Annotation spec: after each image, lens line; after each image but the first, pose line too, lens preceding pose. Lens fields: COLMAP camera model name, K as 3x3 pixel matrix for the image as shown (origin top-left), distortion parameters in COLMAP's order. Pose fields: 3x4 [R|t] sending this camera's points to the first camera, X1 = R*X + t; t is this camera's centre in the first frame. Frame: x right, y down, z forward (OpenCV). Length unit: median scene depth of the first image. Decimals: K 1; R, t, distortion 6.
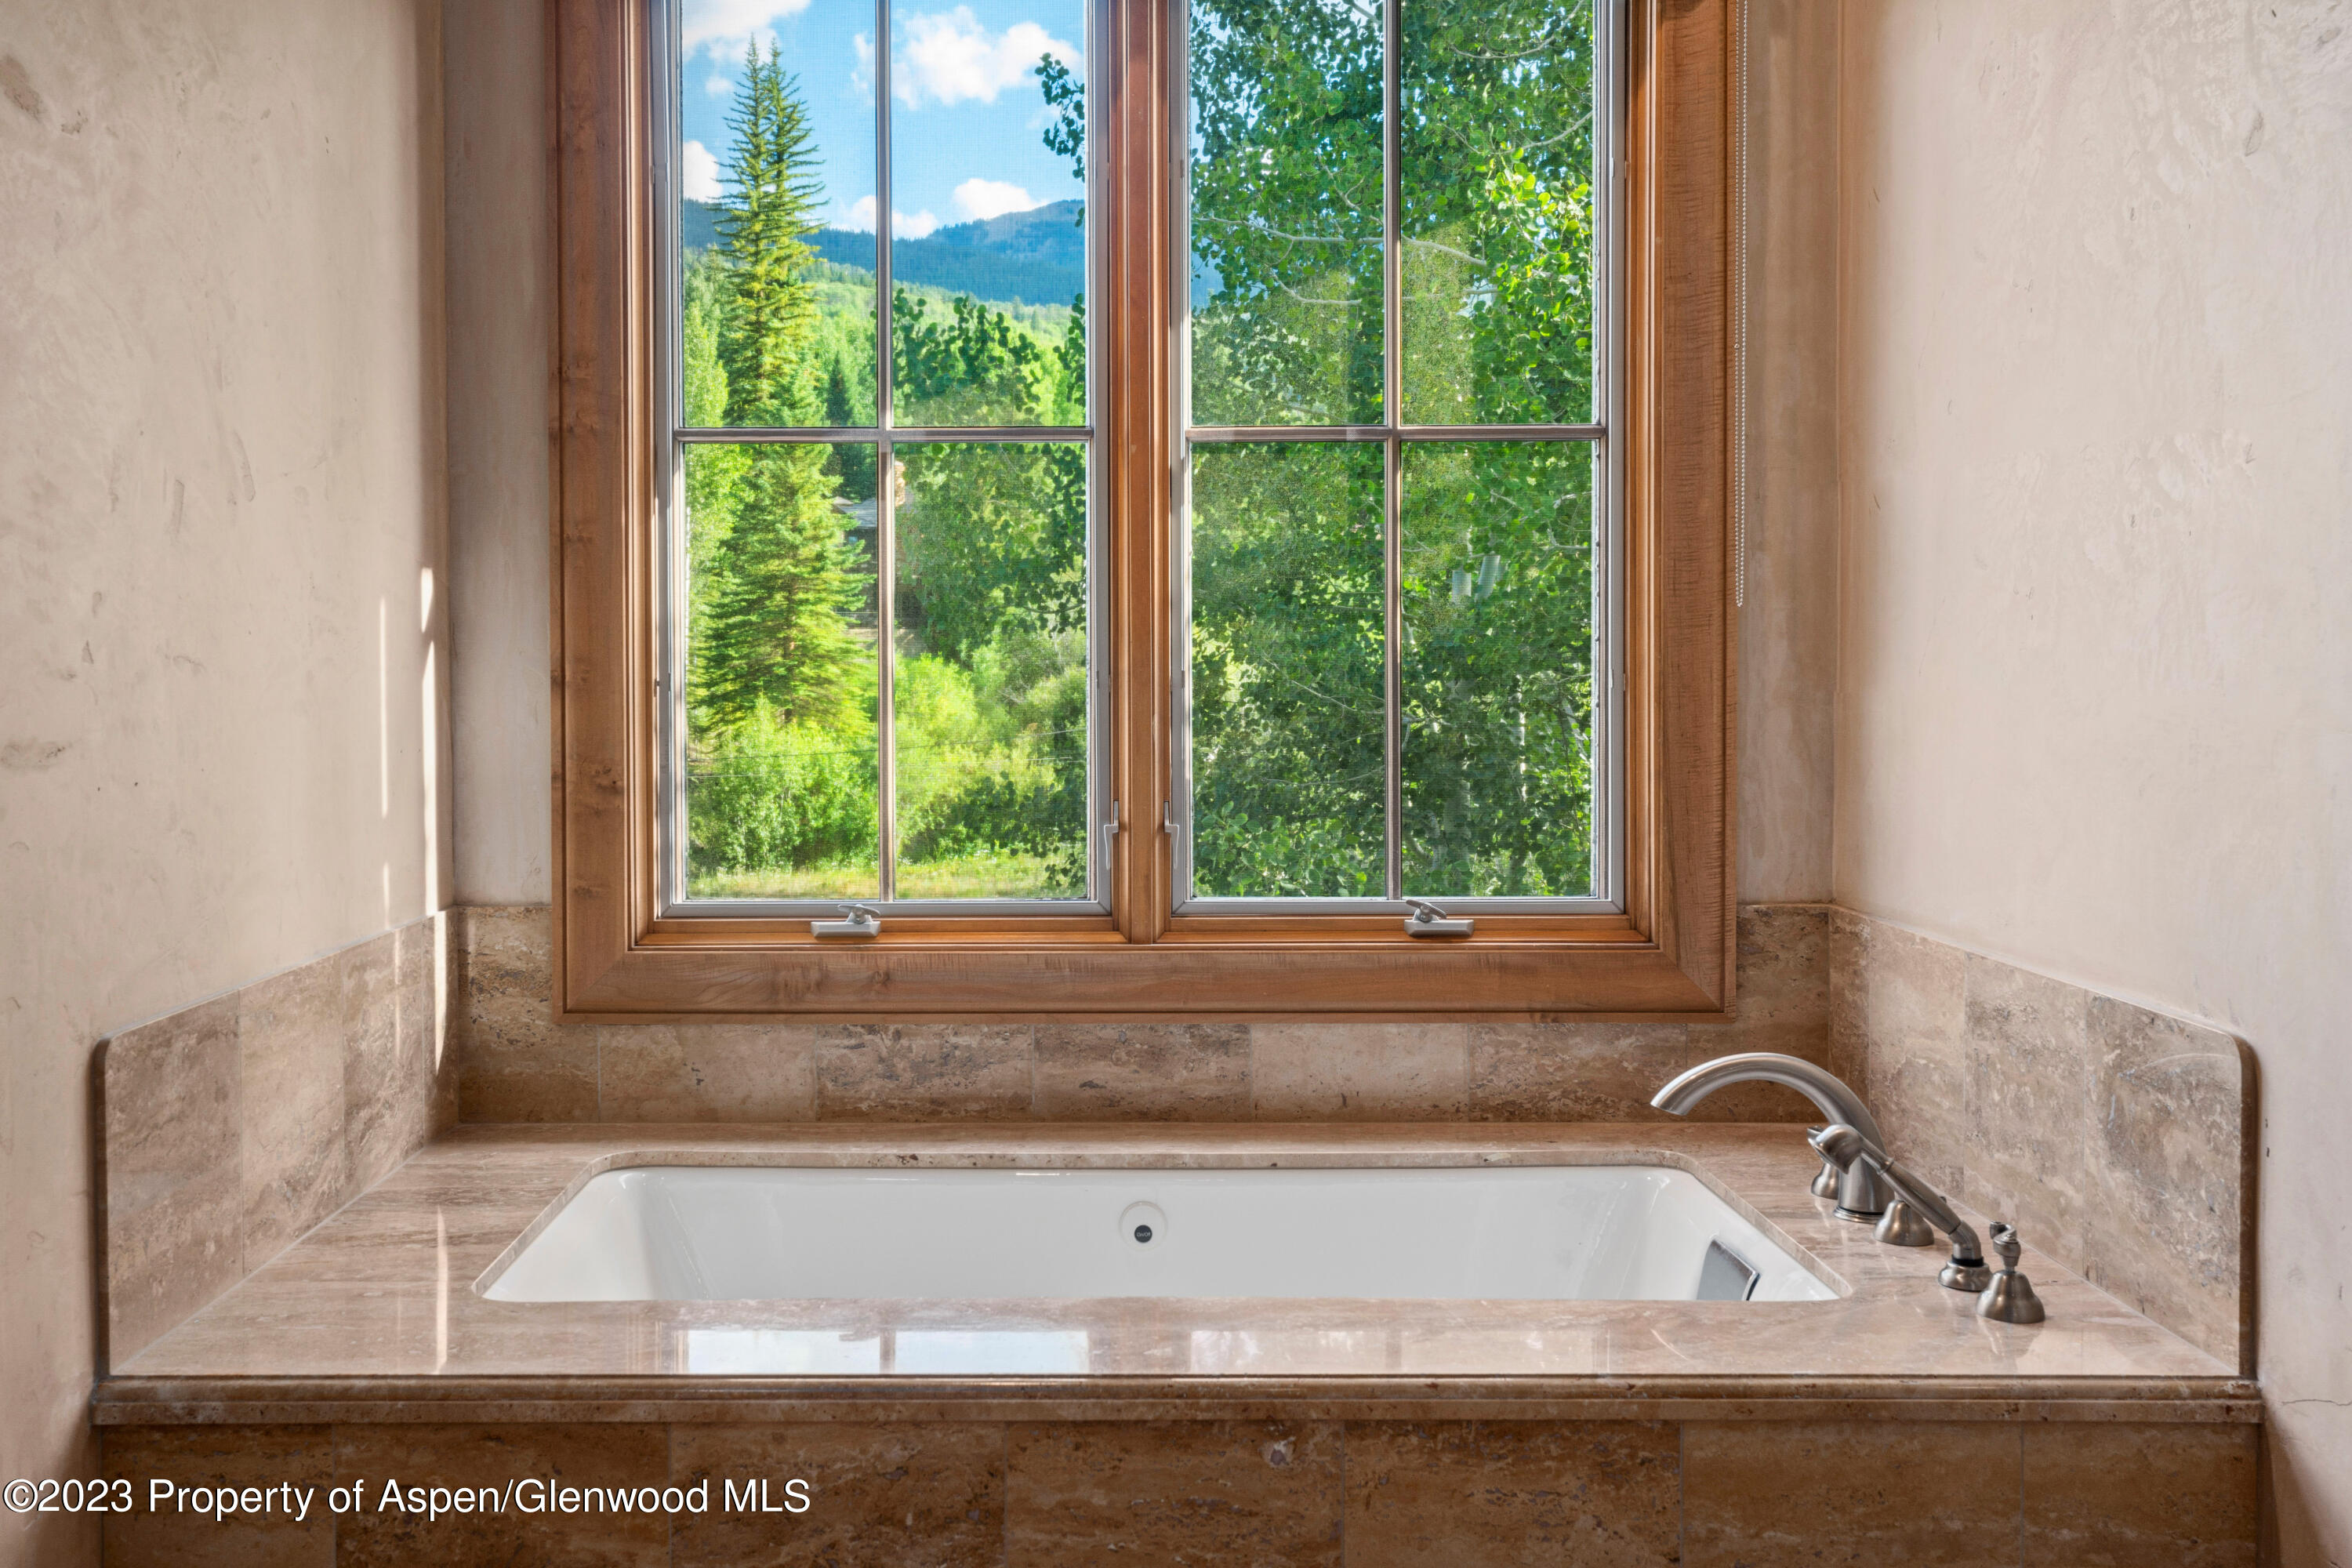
lens RADIAL K [[2024.0, 0, 1175.1], [0, 2024.0, 735.0], [0, 0, 1]] dist [0.002756, 0.001250]
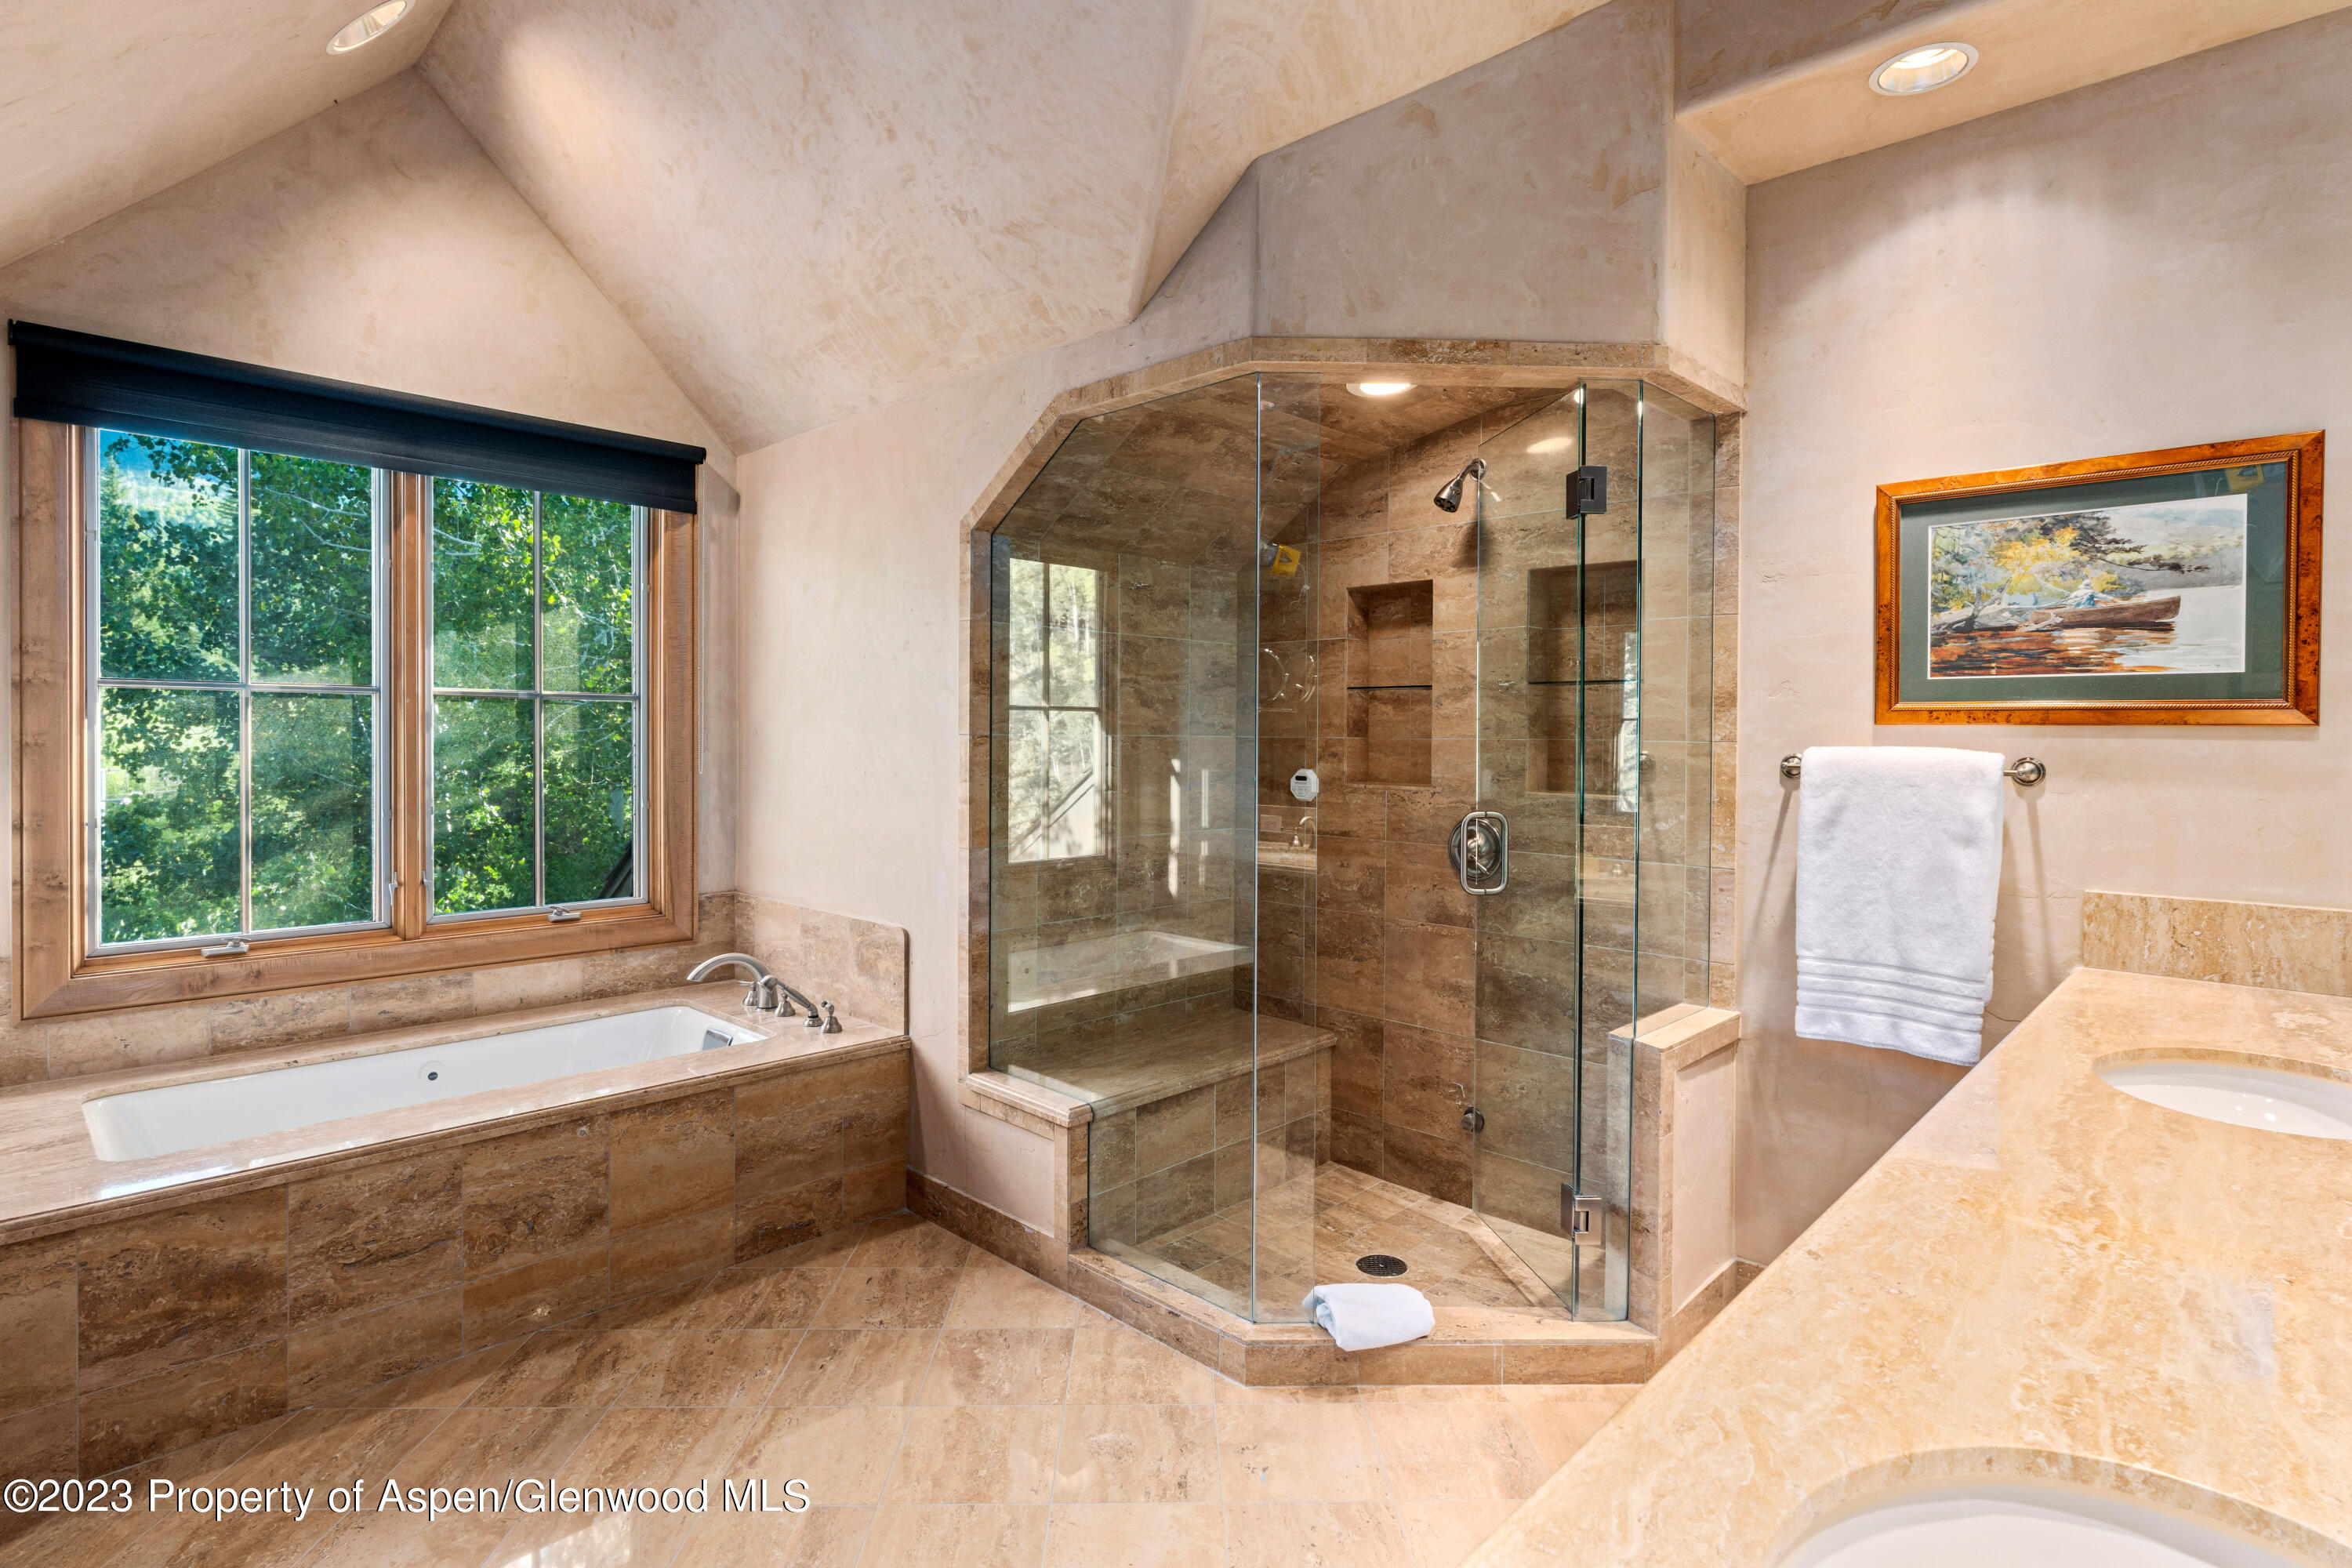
lens RADIAL K [[1189.0, 0, 1178.8], [0, 1189.0, 746.9], [0, 0, 1]] dist [-0.001001, -0.000795]
pose [[0.691997, -0.001584, 0.721899, -0.358144], [0.007343, 0.999961, -0.004844, -0.084234], [-0.721863, 0.008653, 0.691982, -0.415527]]
